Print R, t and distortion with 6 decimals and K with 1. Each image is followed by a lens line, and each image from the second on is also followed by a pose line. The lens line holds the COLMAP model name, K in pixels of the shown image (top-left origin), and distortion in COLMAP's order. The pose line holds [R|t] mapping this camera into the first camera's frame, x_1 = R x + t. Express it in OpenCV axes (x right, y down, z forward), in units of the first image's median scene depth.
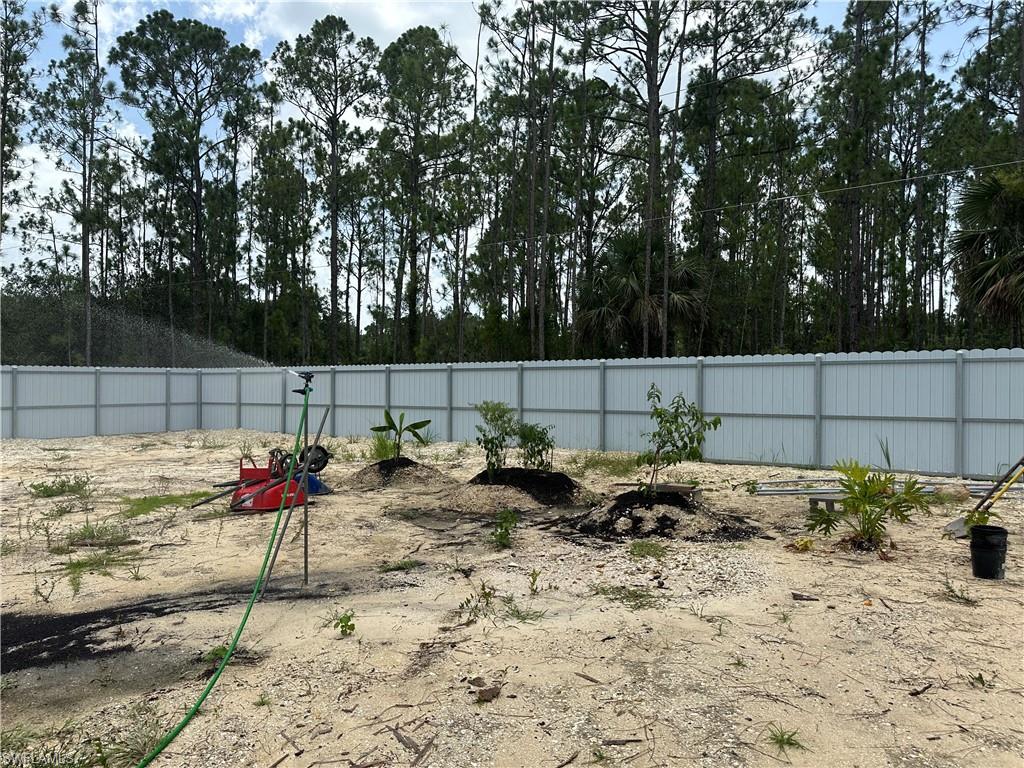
lens RADIAL K [[718.3, 0, 511.5], [0, 718.3, 387.0], [0, 0, 1]] dist [0.059375, -0.069167]
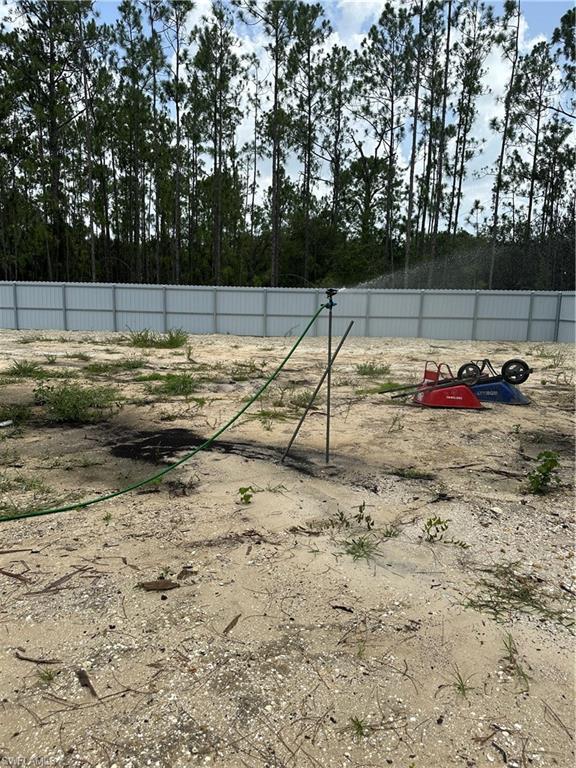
lens RADIAL K [[538.8, 0, 285.3], [0, 538.8, 384.5], [0, 0, 1]] dist [0.059375, -0.069167]
pose [[0.516167, 0.146598, -0.843849, 0.251800], [-0.026674, 0.987516, 0.155241, -0.000886], [0.856072, -0.057621, 0.513634, 0.272039]]
